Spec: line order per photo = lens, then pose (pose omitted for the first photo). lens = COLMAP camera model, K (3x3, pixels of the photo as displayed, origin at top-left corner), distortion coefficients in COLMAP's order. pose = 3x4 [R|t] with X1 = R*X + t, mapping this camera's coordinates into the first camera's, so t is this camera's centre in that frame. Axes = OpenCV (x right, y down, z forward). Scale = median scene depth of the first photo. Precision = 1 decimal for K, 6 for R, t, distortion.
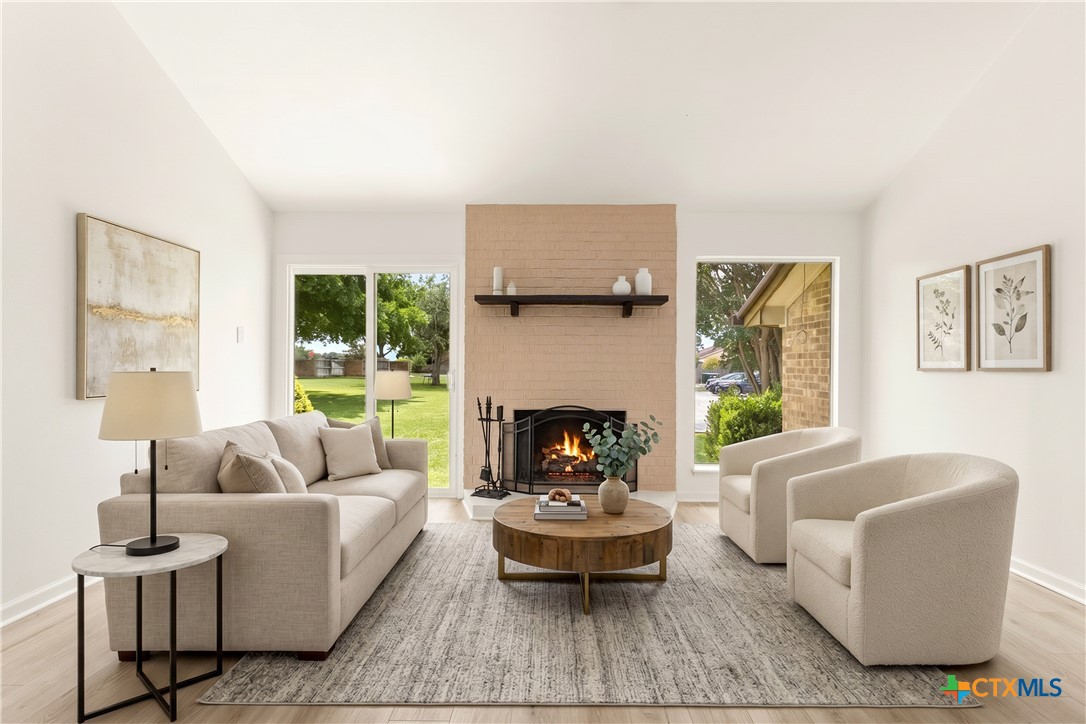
lens RADIAL K [[507.5, 0, 543.1], [0, 507.5, 368.4], [0, 0, 1]] dist [0.016159, -0.001686]
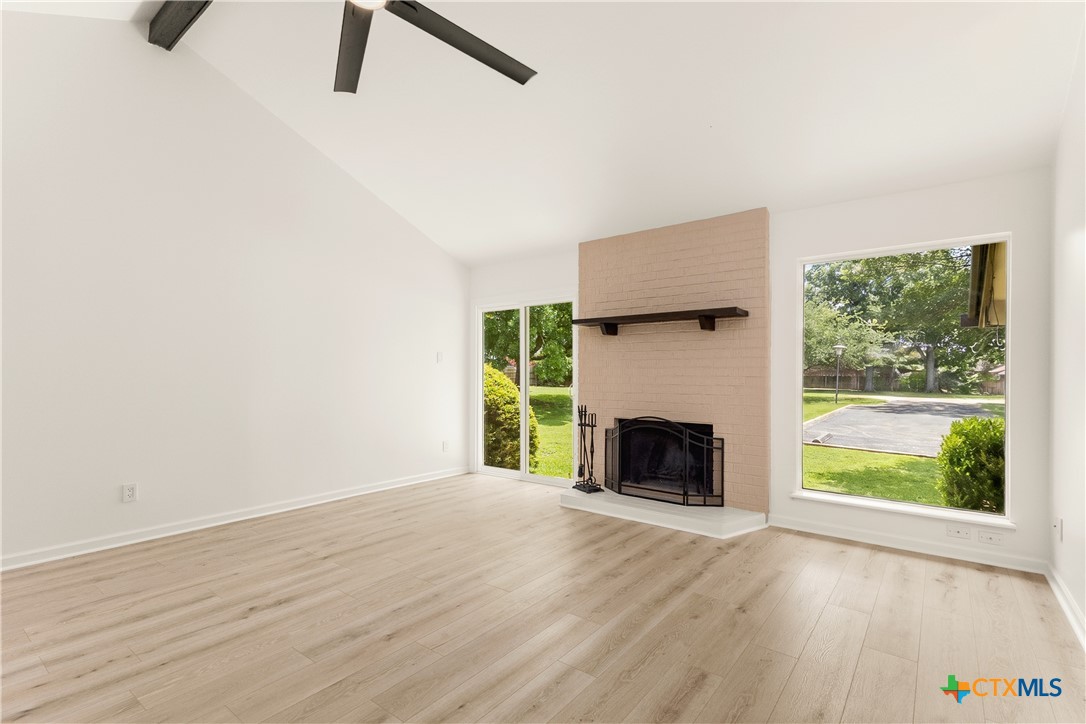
lens RADIAL K [[507.5, 0, 536.8], [0, 507.5, 377.4], [0, 0, 1]] dist [0.016159, -0.001686]
pose [[0.794714, 0.003081, -0.606976, 0.491449], [-0.001278, 0.999993, 0.003403, -0.012179], [0.606982, -0.001929, 0.794713, -0.000567]]
